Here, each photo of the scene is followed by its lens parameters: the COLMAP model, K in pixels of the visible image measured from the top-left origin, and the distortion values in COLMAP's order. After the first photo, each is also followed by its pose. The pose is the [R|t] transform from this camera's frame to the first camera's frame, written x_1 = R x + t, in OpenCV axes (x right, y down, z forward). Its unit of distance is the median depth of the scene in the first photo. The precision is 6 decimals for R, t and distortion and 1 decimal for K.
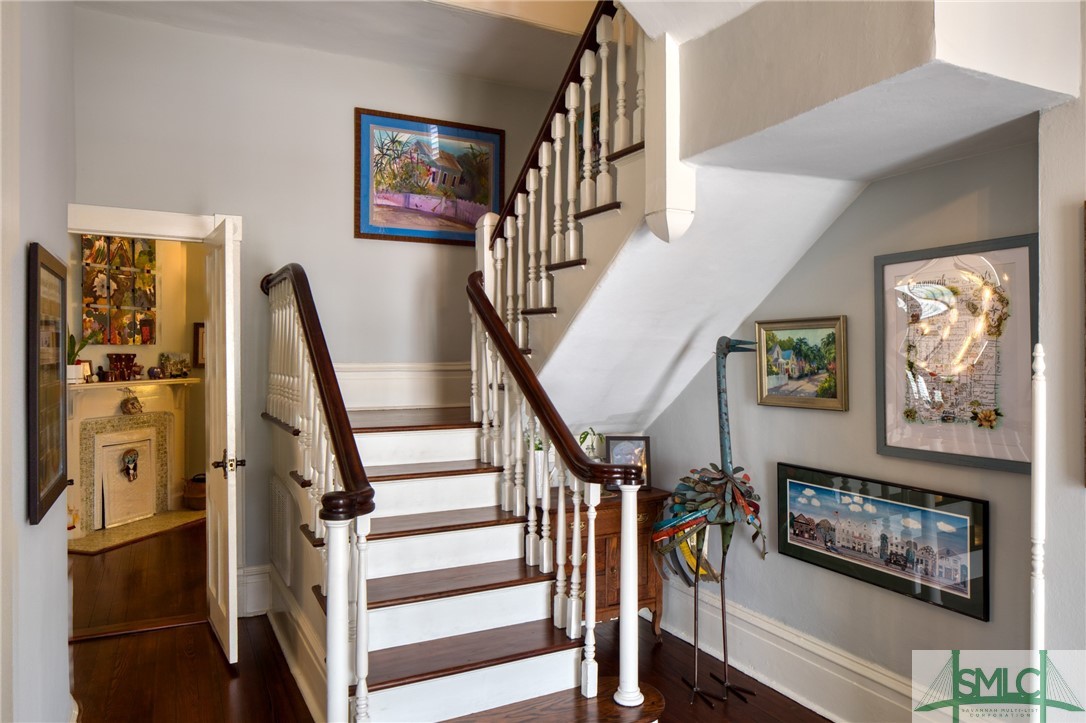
lens RADIAL K [[745.9, 0, 543.0], [0, 745.9, 361.5], [0, 0, 1]] dist [-0.000742, -0.000904]
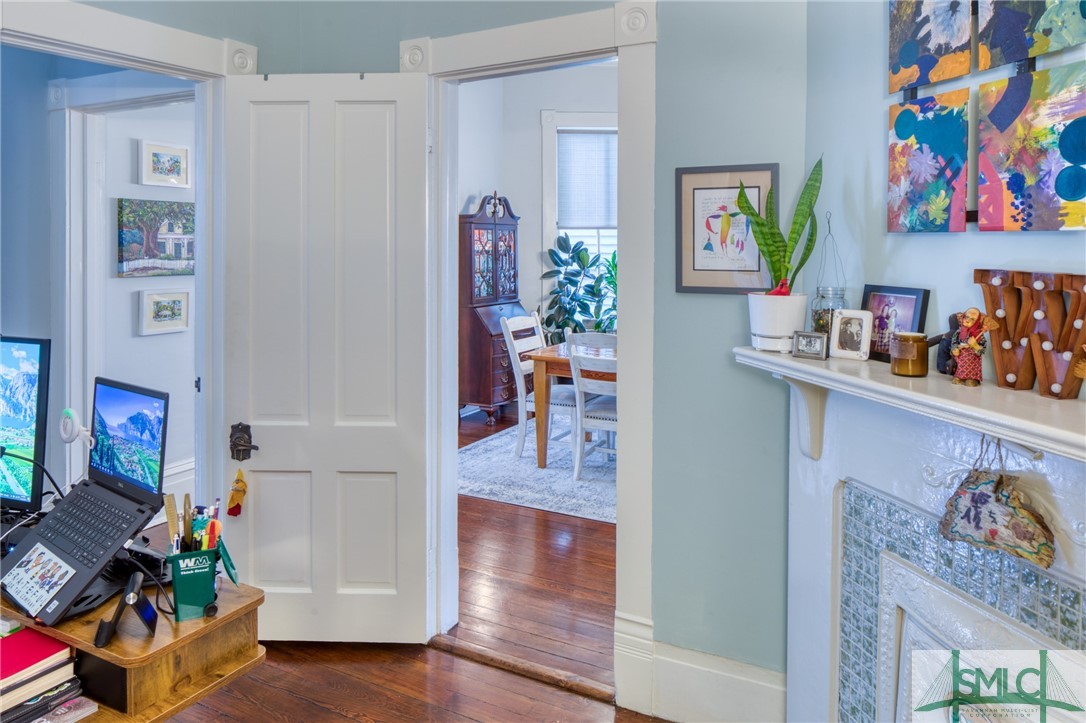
lens RADIAL K [[745.9, 0, 543.0], [0, 745.9, 361.5], [0, 0, 1]] dist [-0.000742, -0.000904]
pose [[-0.830718, 0.093509, -0.548783, -0.317884], [-0.008113, 0.983654, 0.179888, -0.024156], [0.556634, 0.153888, -0.816381, 1.160988]]
